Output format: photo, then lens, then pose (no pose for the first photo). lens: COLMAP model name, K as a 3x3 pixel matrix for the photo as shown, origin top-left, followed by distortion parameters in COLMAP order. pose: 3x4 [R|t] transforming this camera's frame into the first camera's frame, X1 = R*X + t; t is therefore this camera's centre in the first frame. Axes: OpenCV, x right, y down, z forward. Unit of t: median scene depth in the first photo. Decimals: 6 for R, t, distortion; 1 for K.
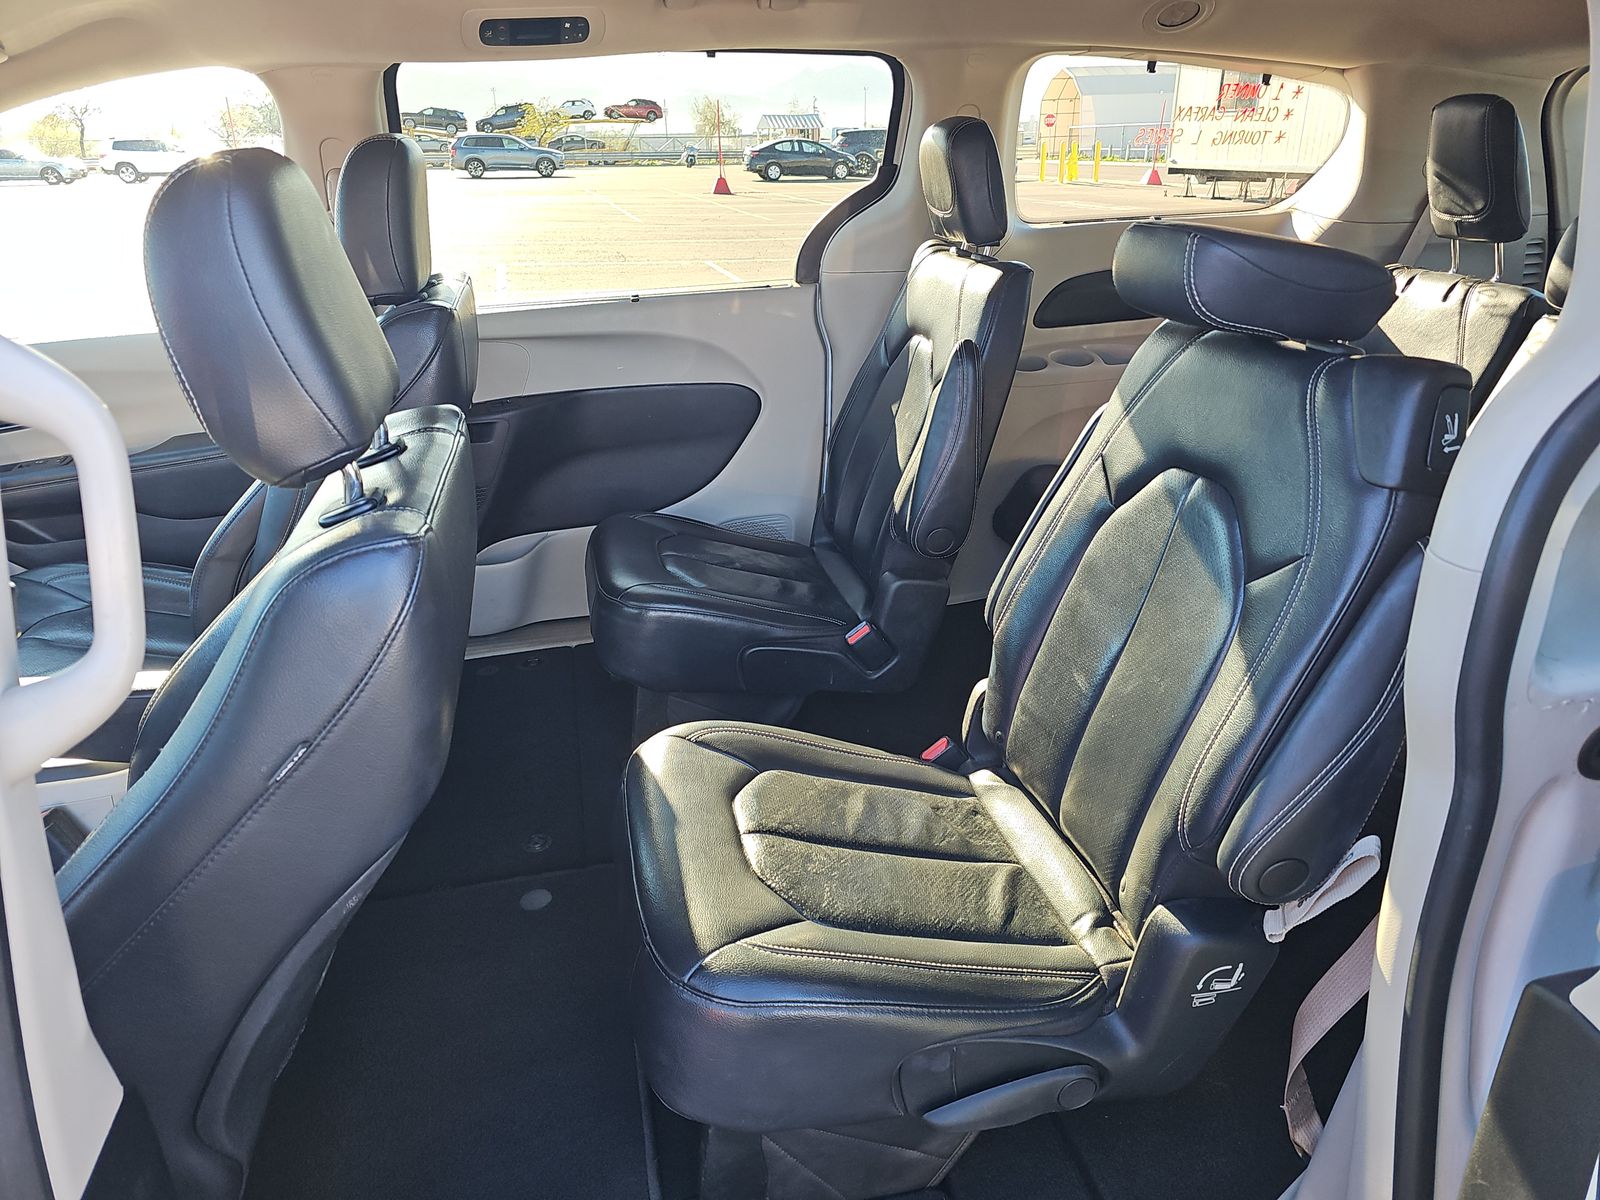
lens RADIAL K [[1049.5, 0, 790.3], [0, 1049.5, 611.8], [0, 0, 1]] dist [0.054604, -0.057170]
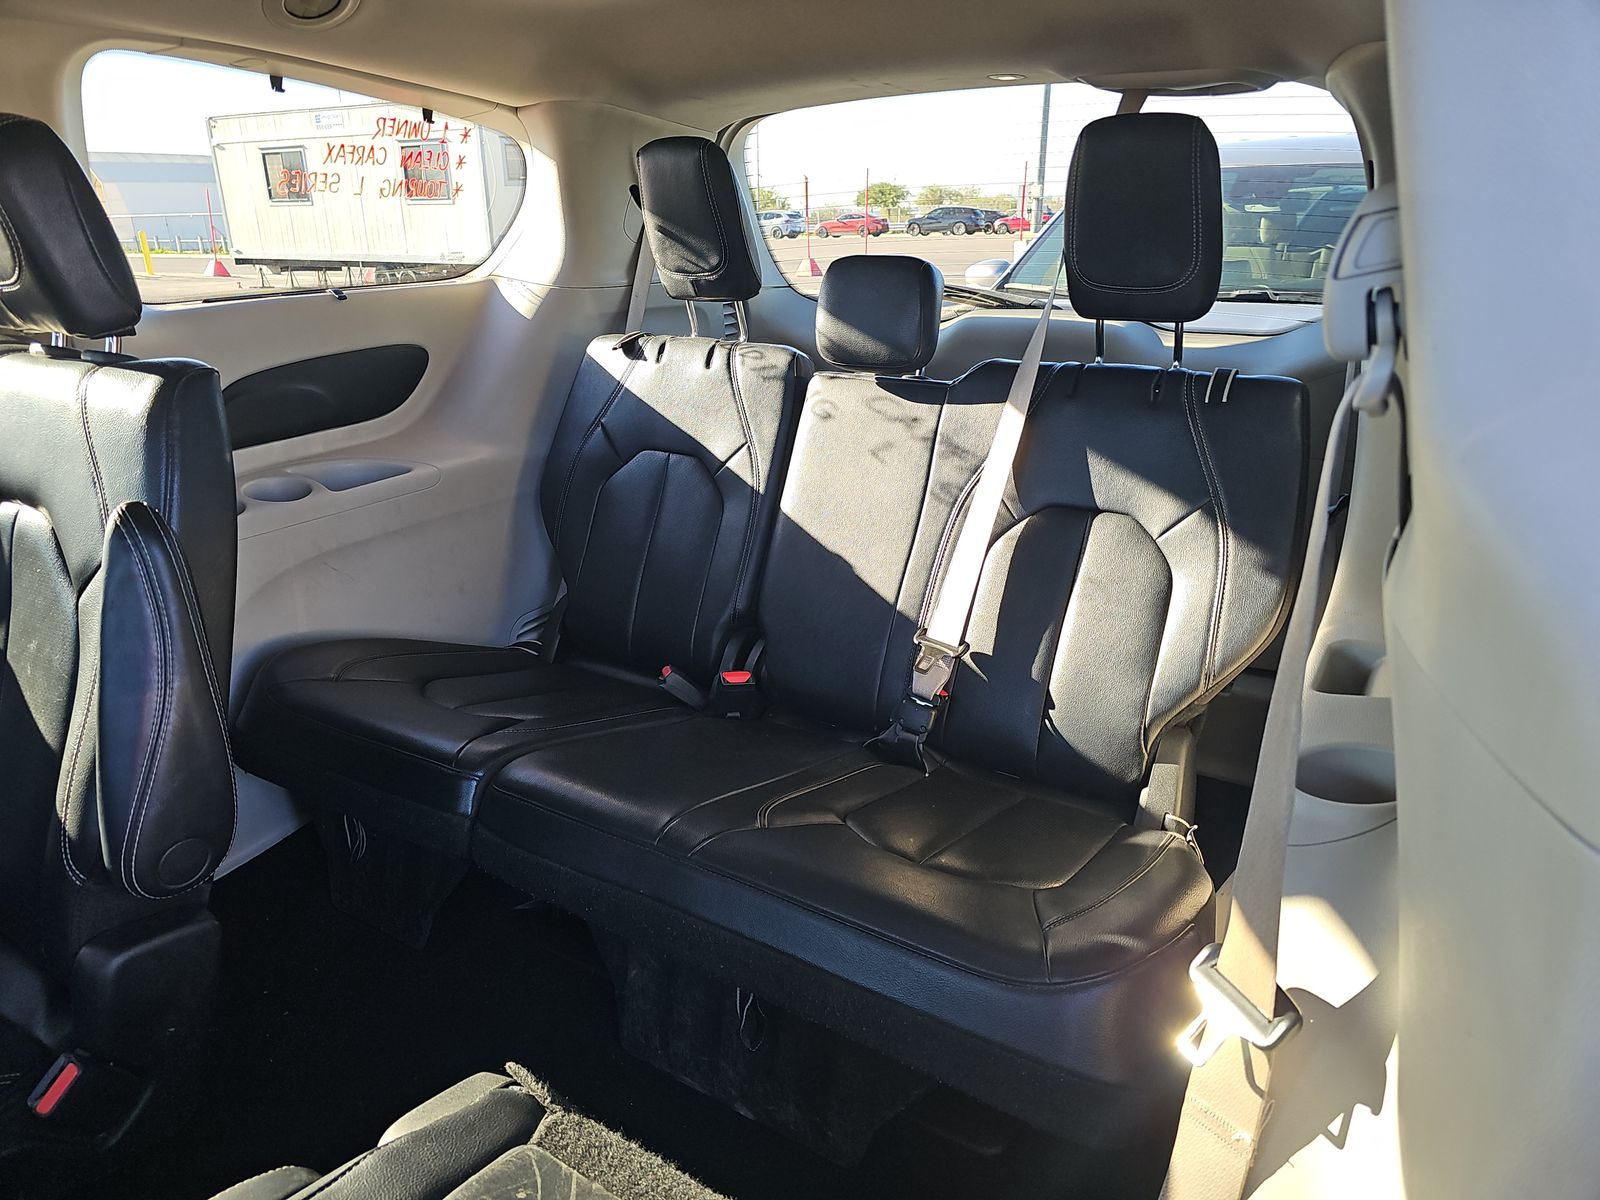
lens RADIAL K [[1049.5, 0, 790.3], [0, 1049.5, 611.8], [0, 0, 1]] dist [0.054604, -0.057170]
pose [[0.707782, -0.239914, 0.664444, 0.026887], [0.289461, 0.956474, 0.037017, -0.108611], [-0.644404, 0.166131, 0.746421, 0.328762]]
